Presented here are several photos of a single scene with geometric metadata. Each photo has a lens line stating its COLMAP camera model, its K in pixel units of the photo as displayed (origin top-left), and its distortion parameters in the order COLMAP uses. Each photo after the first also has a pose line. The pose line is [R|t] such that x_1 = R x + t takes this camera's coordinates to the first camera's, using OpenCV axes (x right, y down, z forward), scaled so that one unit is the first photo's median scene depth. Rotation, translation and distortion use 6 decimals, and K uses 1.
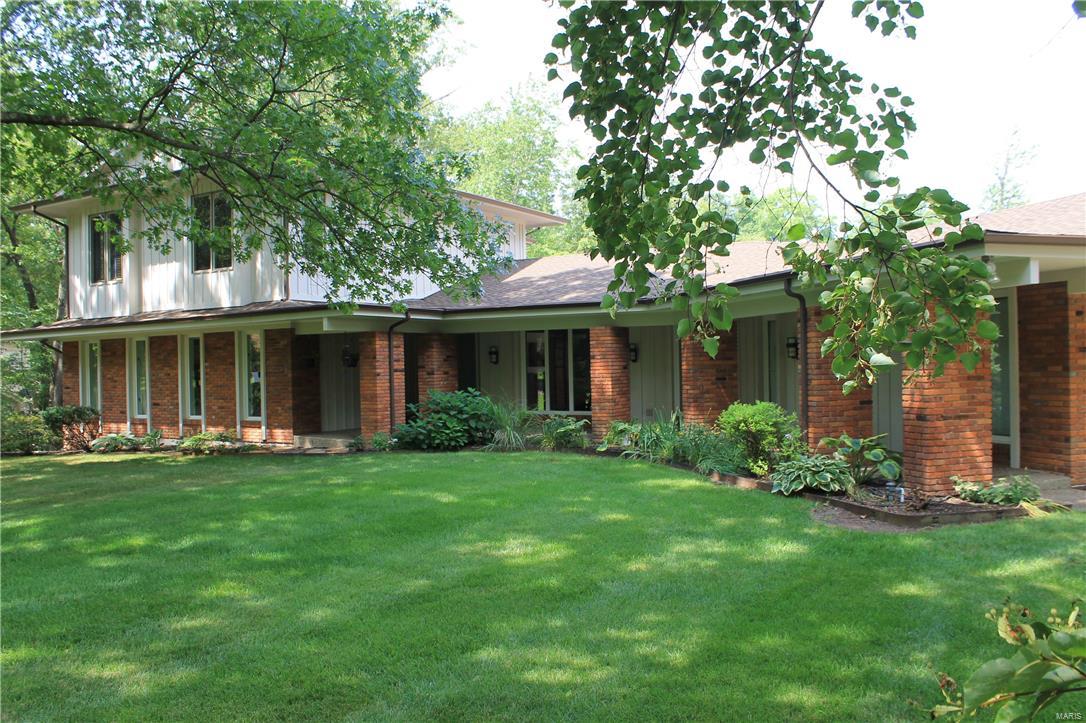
lens RADIAL K [[937.9, 0, 543.7], [0, 937.9, 360.5], [0, 0, 1]] dist [-0.110812, 0.088099]
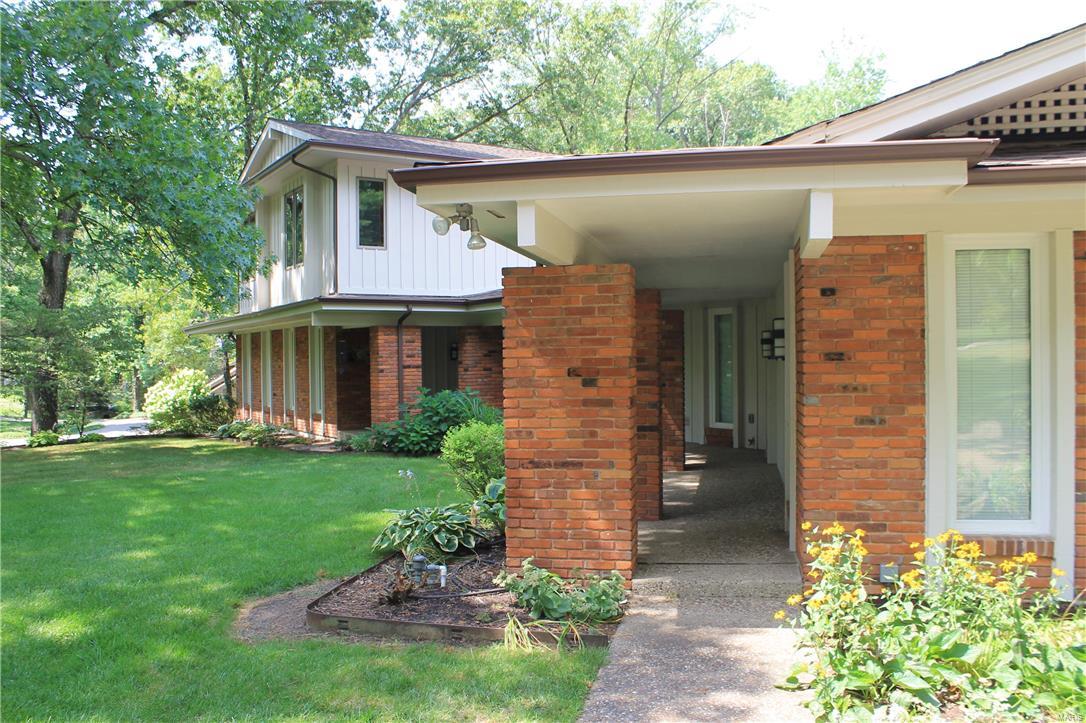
lens RADIAL K [[937.9, 0, 543.0], [0, 937.9, 361.7], [0, 0, 1]] dist [-0.110812, 0.088099]
pose [[0.880814, 0.010195, -0.473353, 0.419048], [-0.002588, 0.999857, 0.016719, -0.010708], [0.473455, -0.013501, 0.880714, 0.245496]]
